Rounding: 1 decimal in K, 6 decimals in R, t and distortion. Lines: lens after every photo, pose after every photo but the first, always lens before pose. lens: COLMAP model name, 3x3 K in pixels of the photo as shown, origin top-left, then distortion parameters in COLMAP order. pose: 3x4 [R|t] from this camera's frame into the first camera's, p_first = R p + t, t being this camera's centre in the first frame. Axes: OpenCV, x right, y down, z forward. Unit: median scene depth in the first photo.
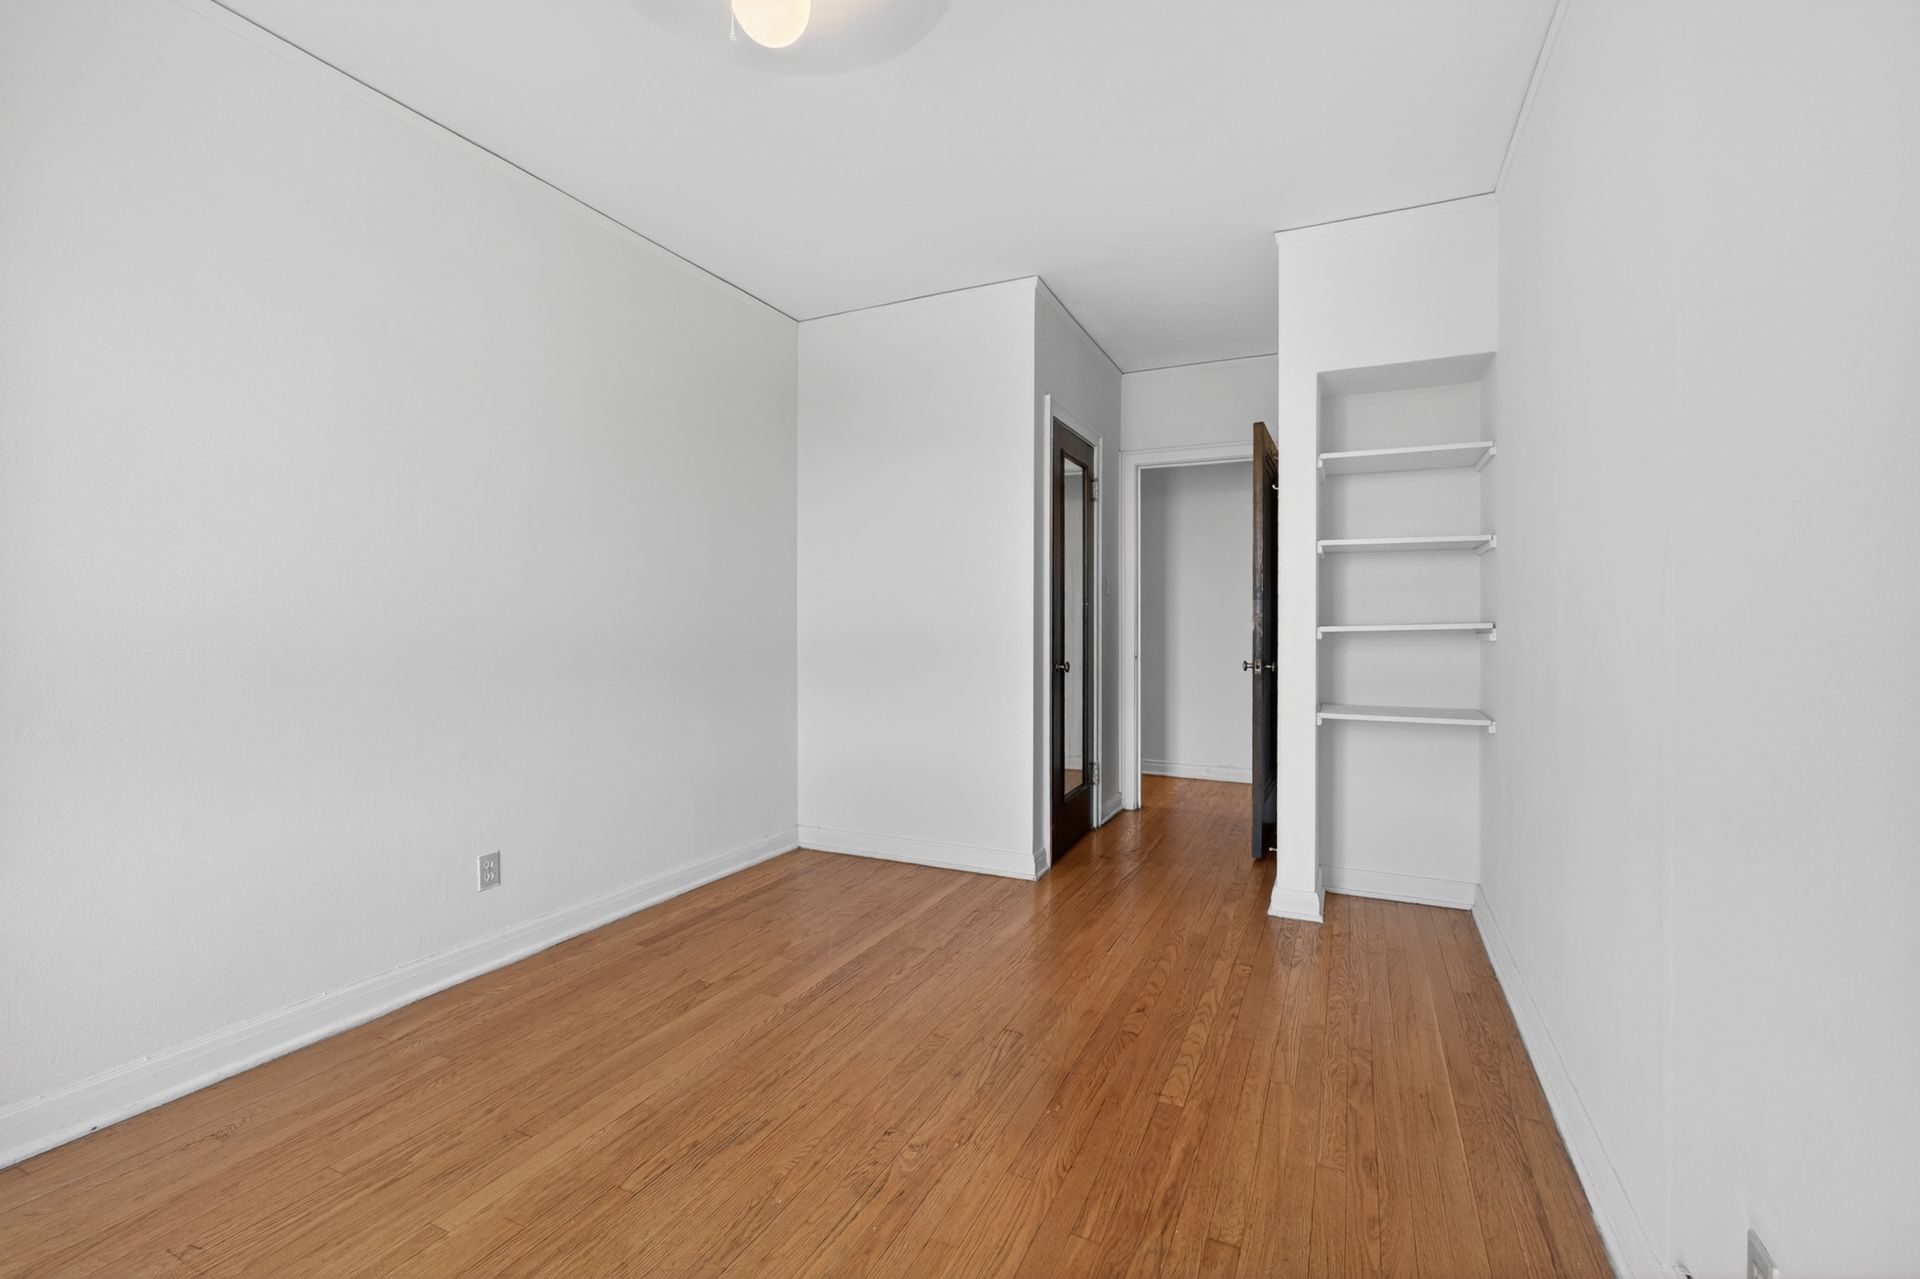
lens RADIAL K [[812.4, 0, 958.6], [0, 812.4, 630.6], [0, 0, 1]] dist [0.000183, 0.000164]
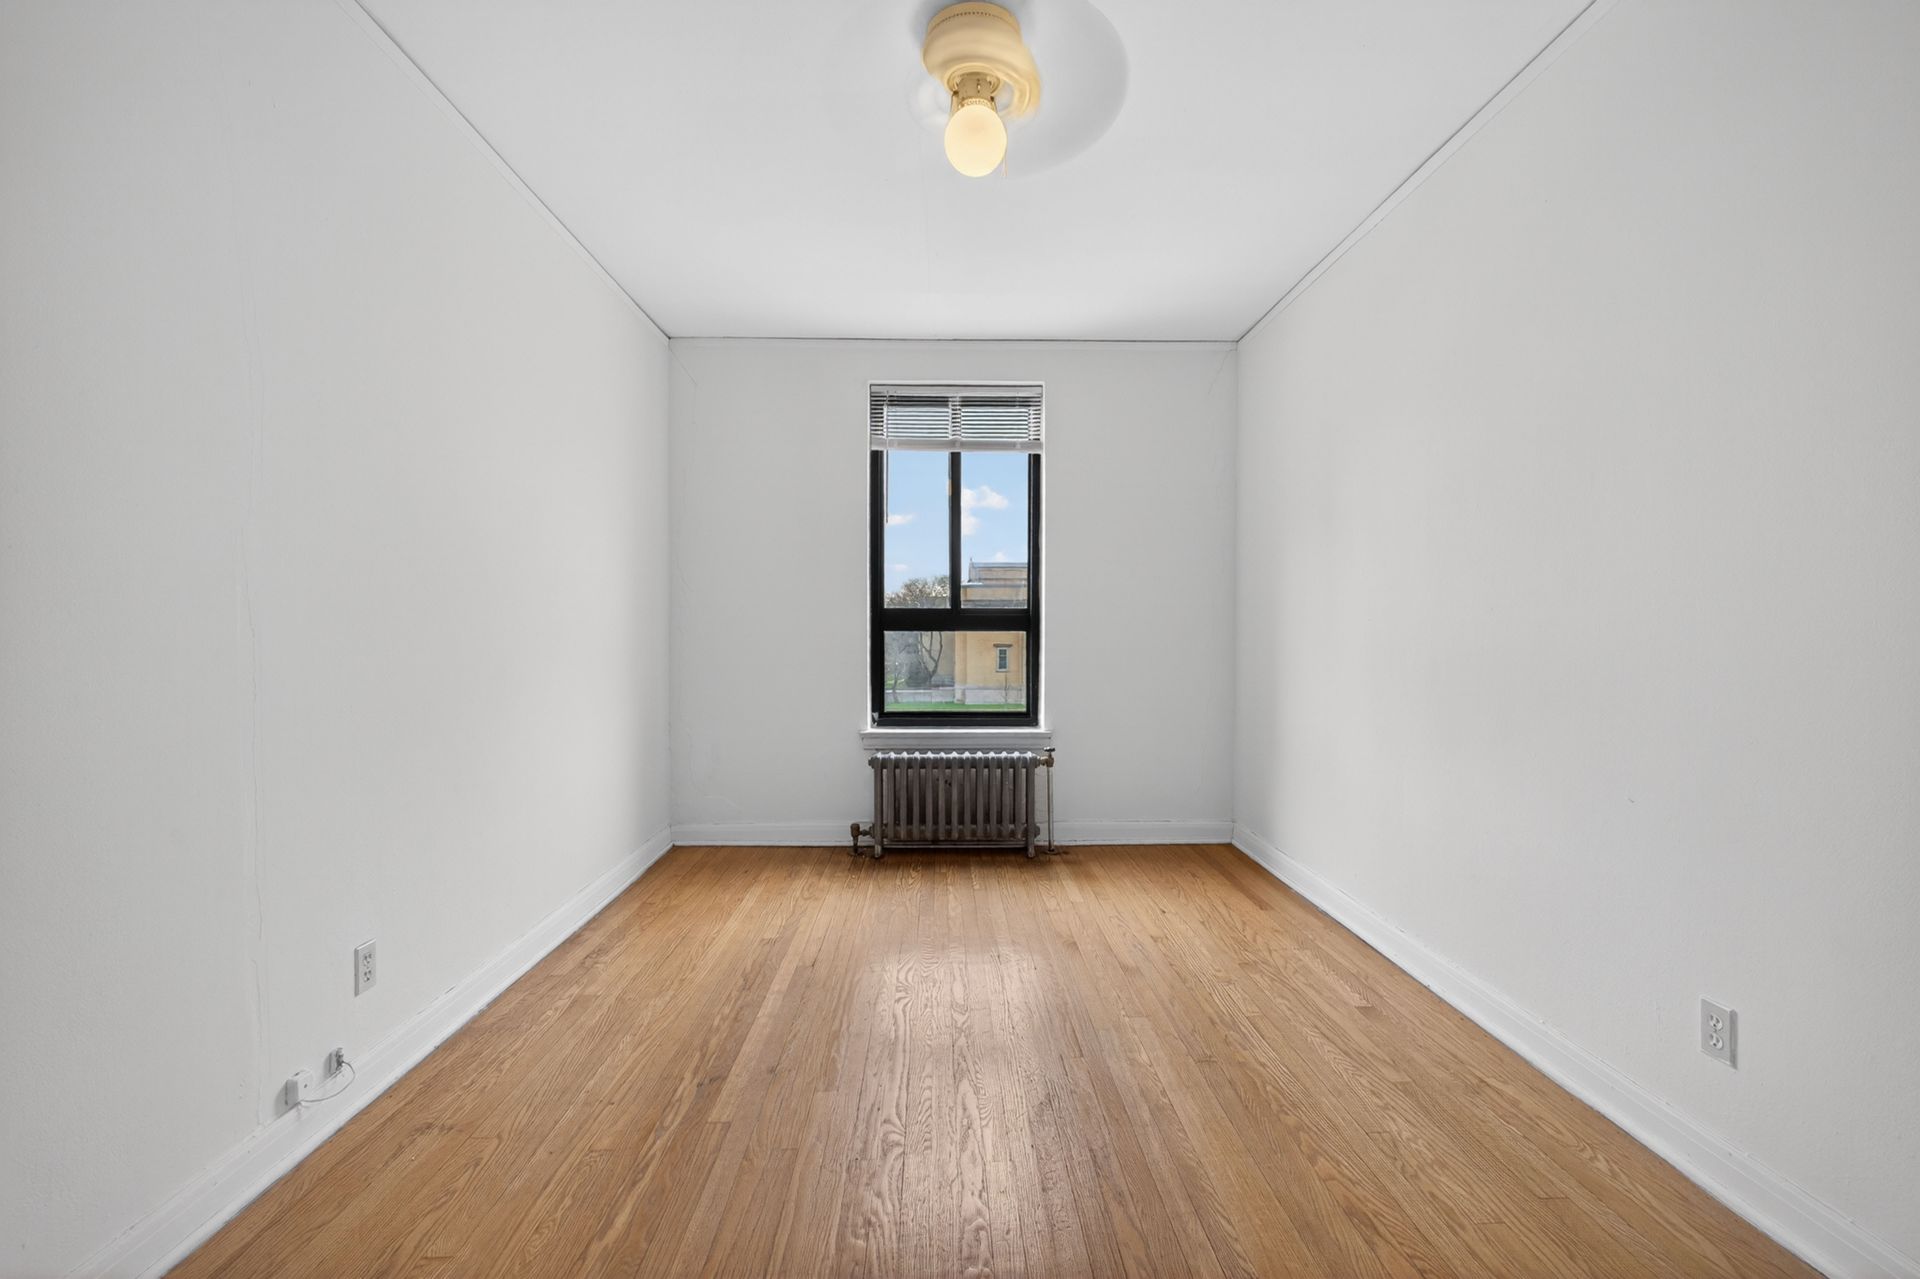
lens RADIAL K [[812.4, 0, 958.6], [0, 812.4, 630.6], [0, 0, 1]] dist [0.000183, 0.000164]
pose [[-0.887533, -0.011109, -0.460610, 0.281513], [-0.010058, 0.999938, -0.004735, -0.005404], [0.460635, 0.000430, -0.887590, 1.545394]]
